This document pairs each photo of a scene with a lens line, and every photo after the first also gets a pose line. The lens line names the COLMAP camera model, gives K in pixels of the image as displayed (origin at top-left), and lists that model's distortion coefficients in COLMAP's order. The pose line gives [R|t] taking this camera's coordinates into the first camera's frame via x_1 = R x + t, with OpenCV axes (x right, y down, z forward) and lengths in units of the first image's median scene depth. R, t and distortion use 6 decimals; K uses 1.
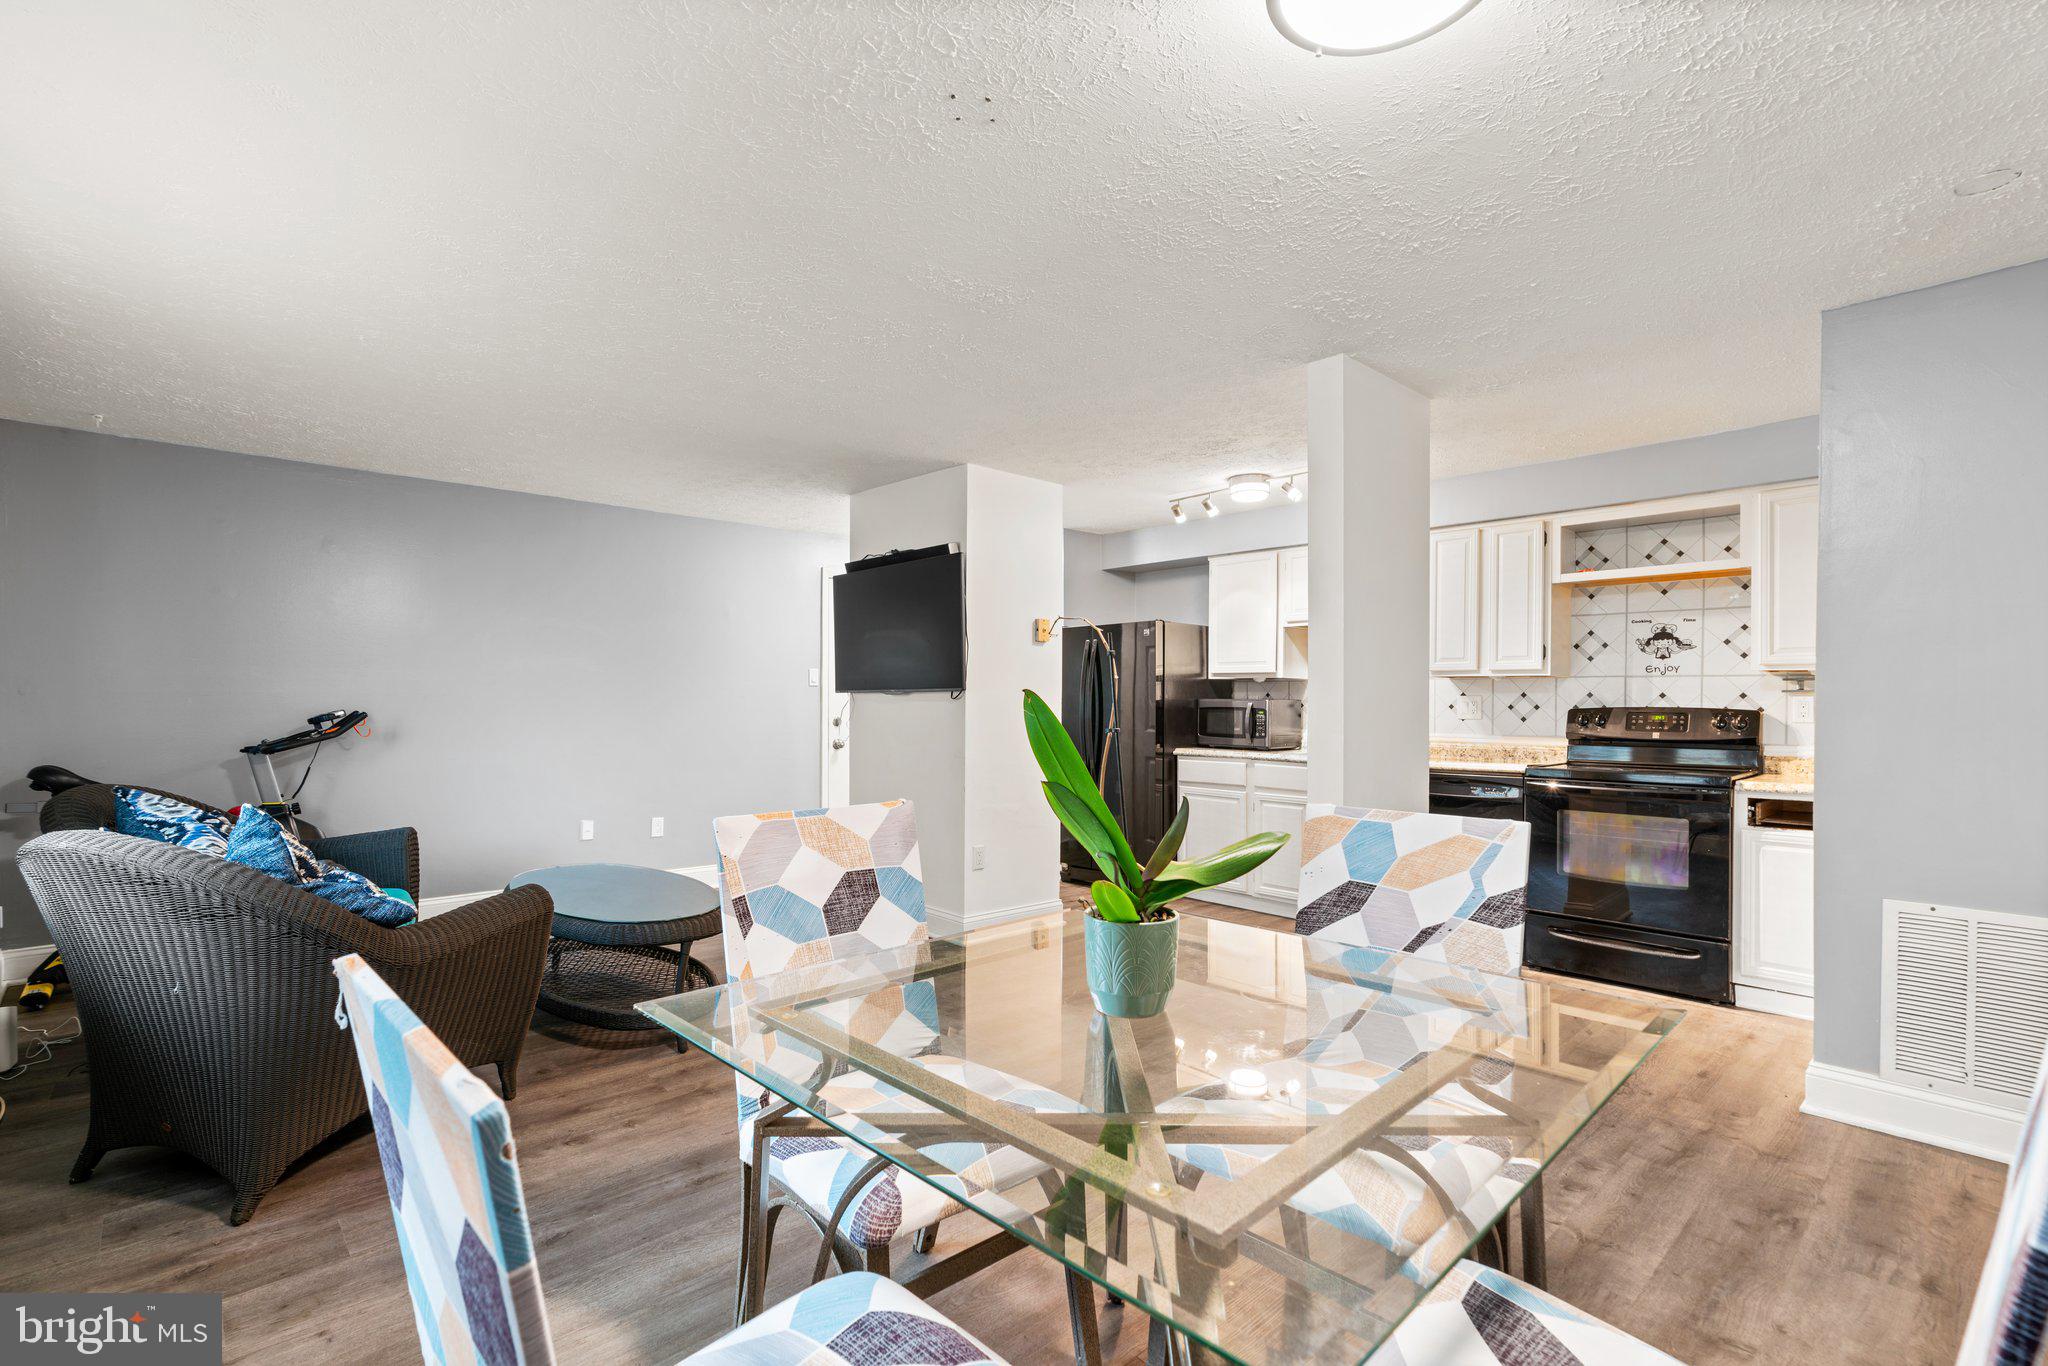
lens RADIAL K [[947.4, 0, 1034.3], [0, 947.4, 701.3], [0, 0, 1]] dist [0.000528, 0.000073]
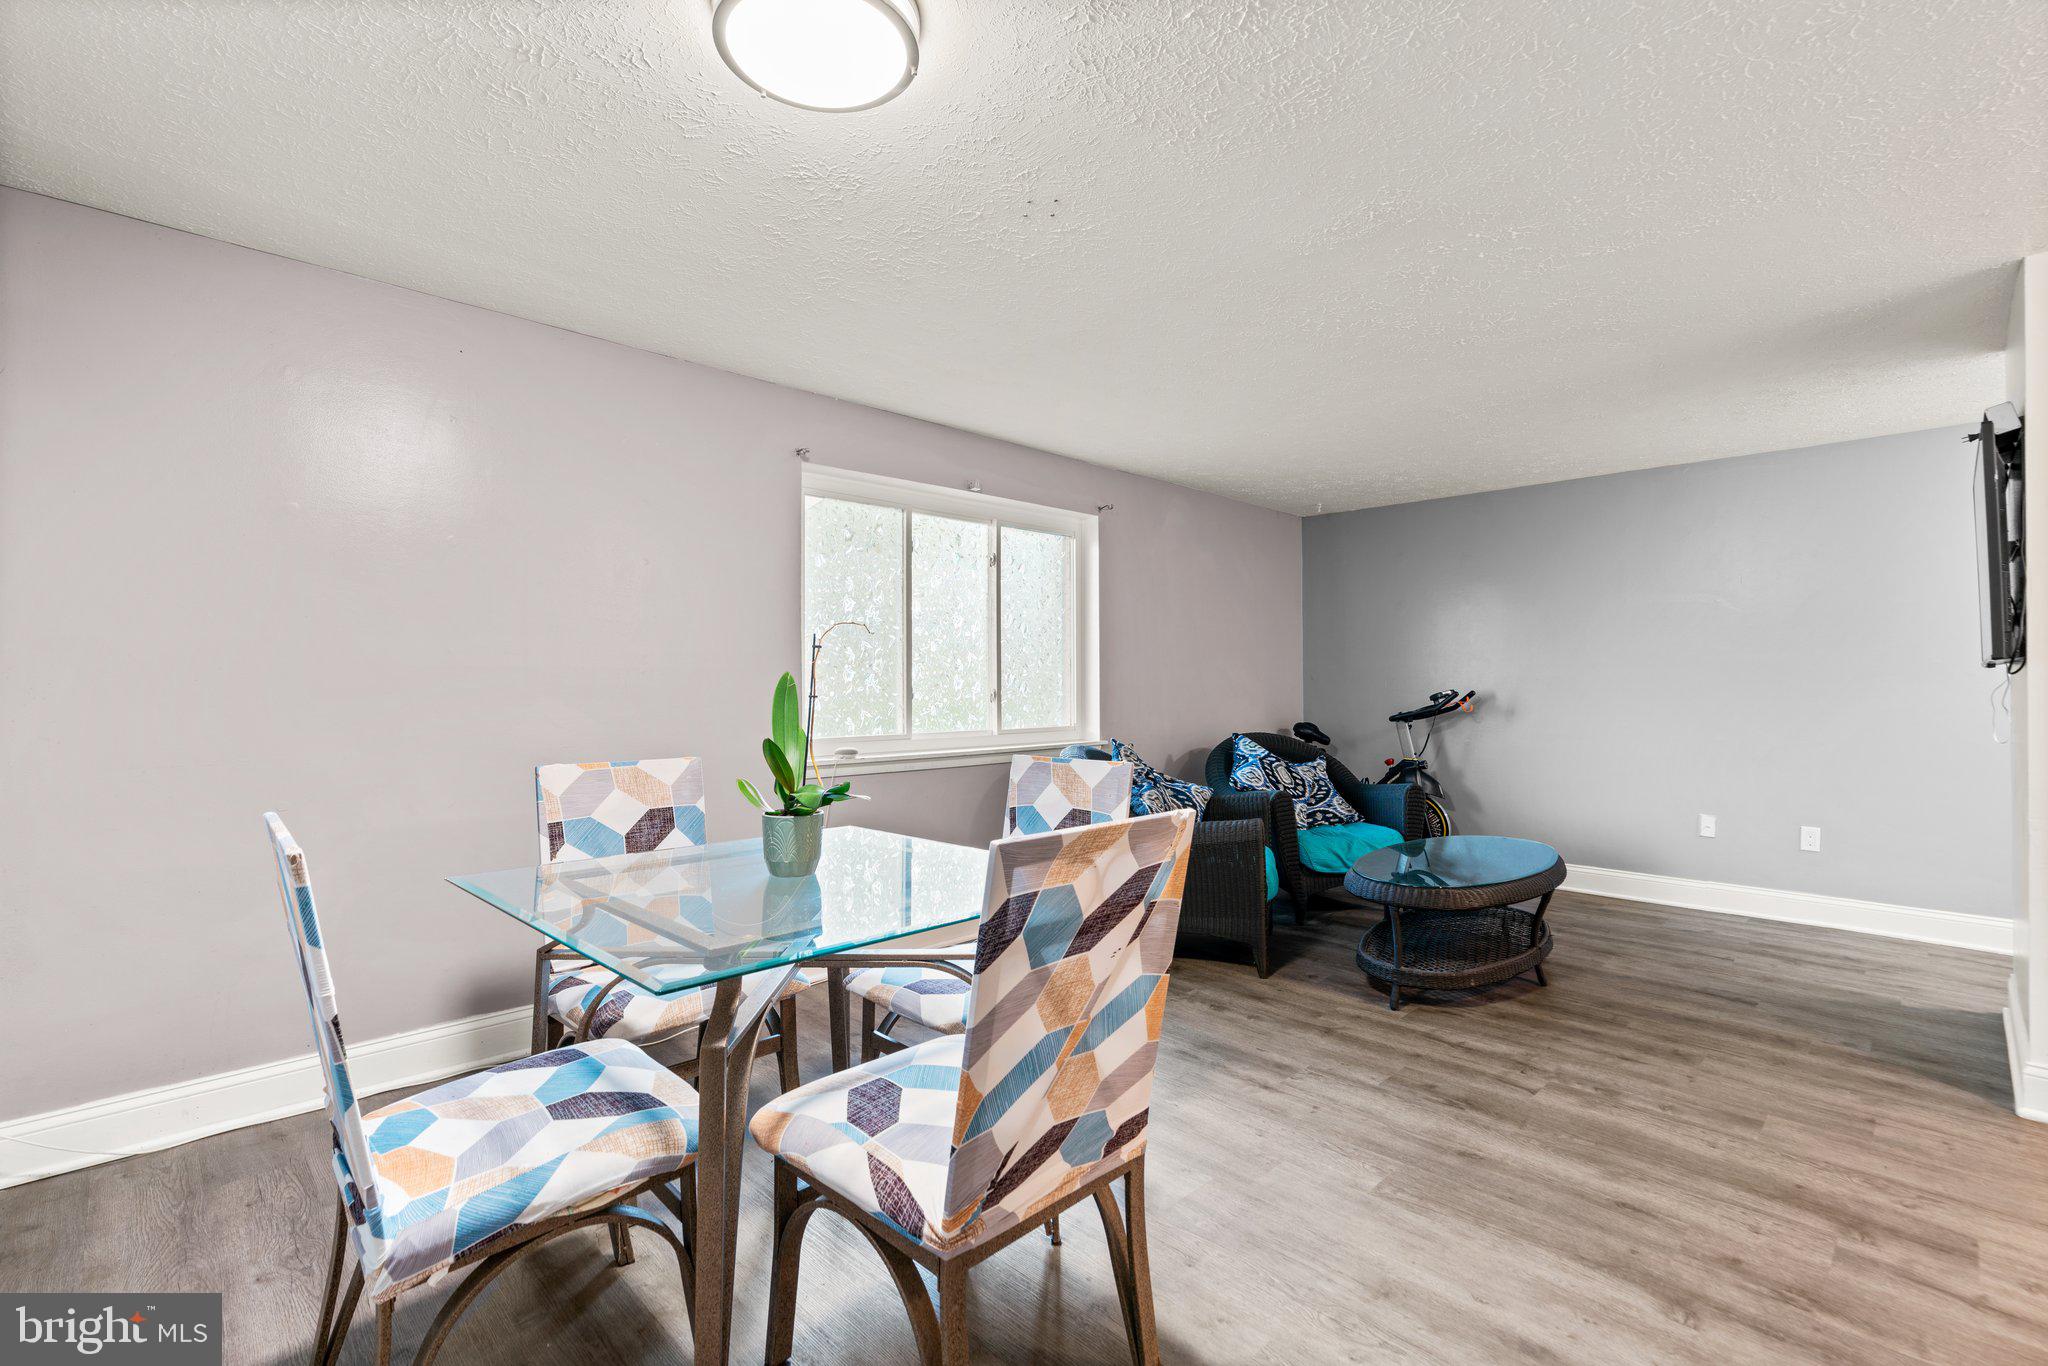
lens RADIAL K [[924.5, 0, 1026.4], [0, 924.5, 693.1], [0, 0, 1]] dist [-0.001340, 0.000267]
pose [[0.014311, 0.006610, -0.999876, 0.472806], [-0.000505, 0.999978, 0.006603, 0.005309], [0.999897, 0.000411, 0.014314, 0.408502]]
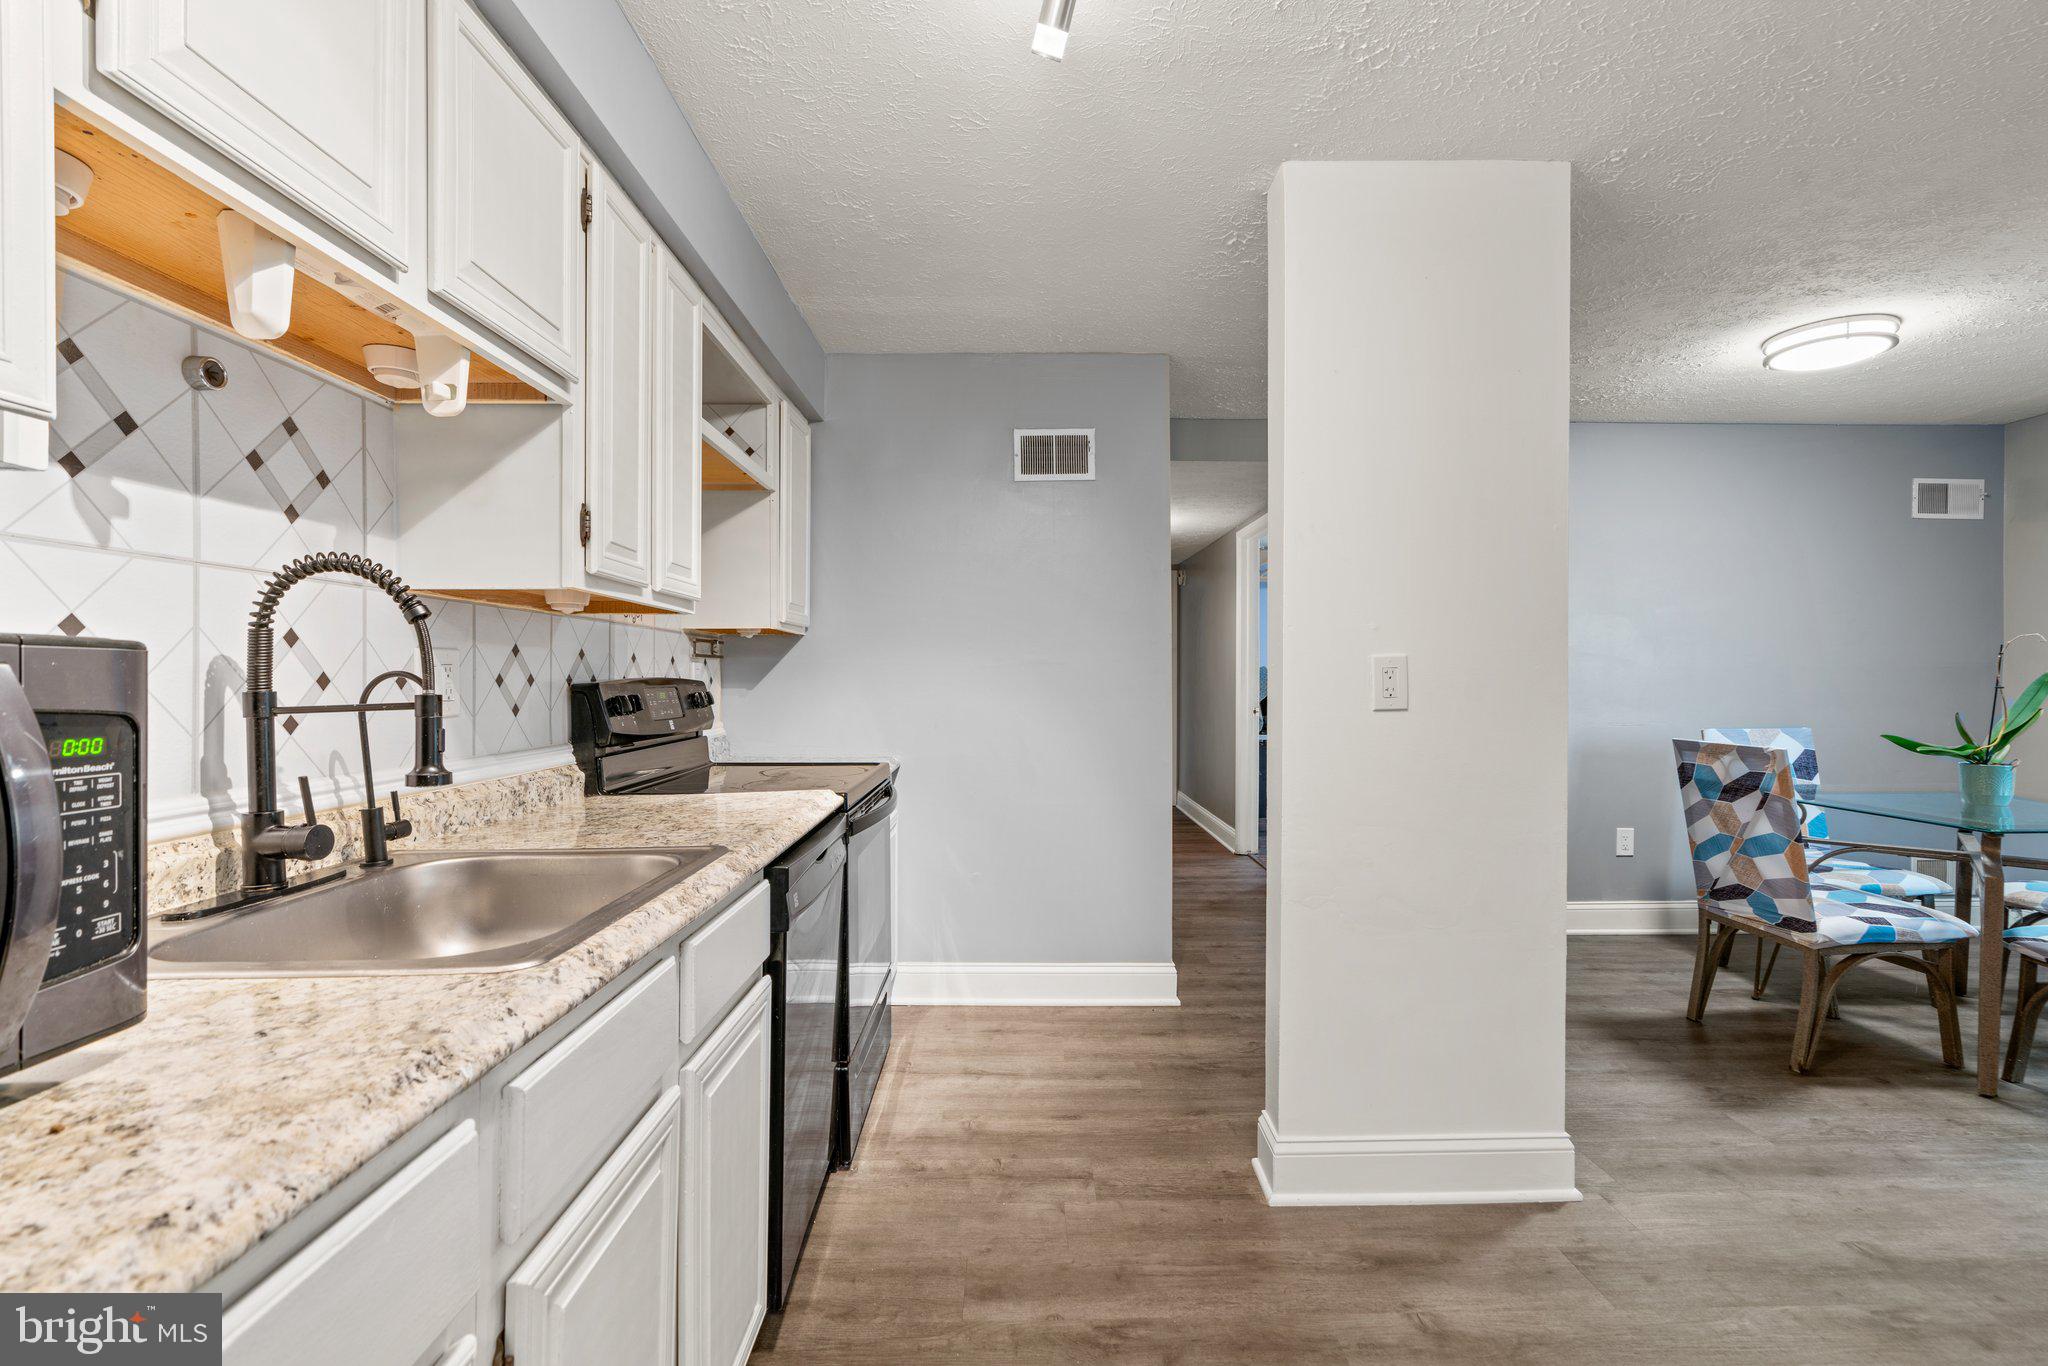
lens RADIAL K [[917.8, 0, 1032.7], [0, 917.8, 682.3], [0, 0, 1]] dist [0.000518, 0.000960]
pose [[-0.741638, -0.008035, 0.670752, 0.097747], [-0.003585, 0.999961, 0.008014, 0.003390], [-0.670791, 0.003539, -0.741638, 1.255706]]
